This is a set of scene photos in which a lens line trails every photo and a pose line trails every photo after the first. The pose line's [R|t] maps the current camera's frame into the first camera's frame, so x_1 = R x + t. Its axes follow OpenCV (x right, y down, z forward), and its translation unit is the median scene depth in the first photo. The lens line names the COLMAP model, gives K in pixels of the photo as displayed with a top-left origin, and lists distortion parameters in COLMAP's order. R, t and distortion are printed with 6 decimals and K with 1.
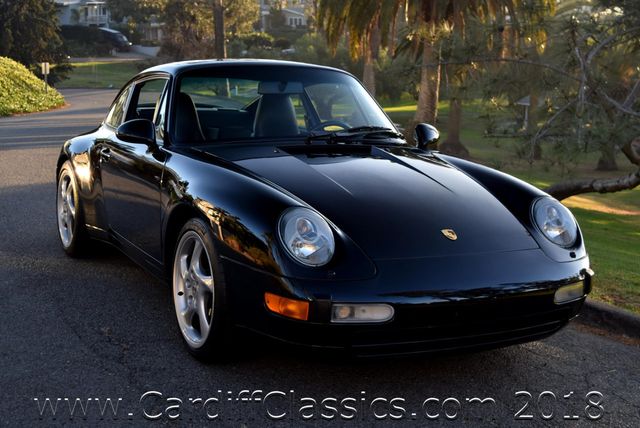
lens RADIAL K [[855.8, 0, 320.0], [0, 855.8, 214.0], [0, 0, 1]] dist [-0.015420, -0.007490]
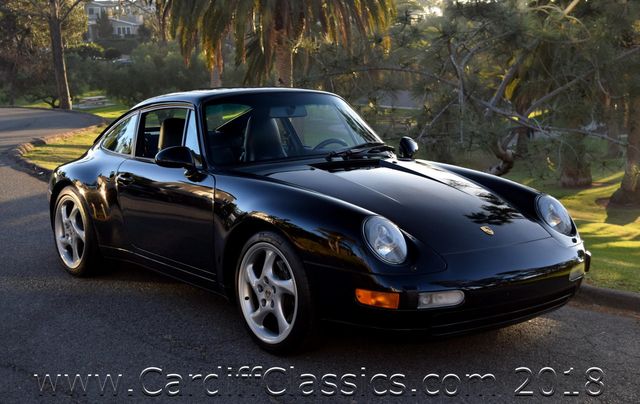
lens RADIAL K [[844.6, 0, 320.0], [0, 844.6, 202.0], [0, 0, 1]] dist [-0.008078, -0.015070]
pose [[0.982890, -0.061256, 0.173708, -0.256903], [0.064647, 0.997811, -0.013928, -0.013286], [-0.172475, 0.024919, 0.984699, -0.127423]]
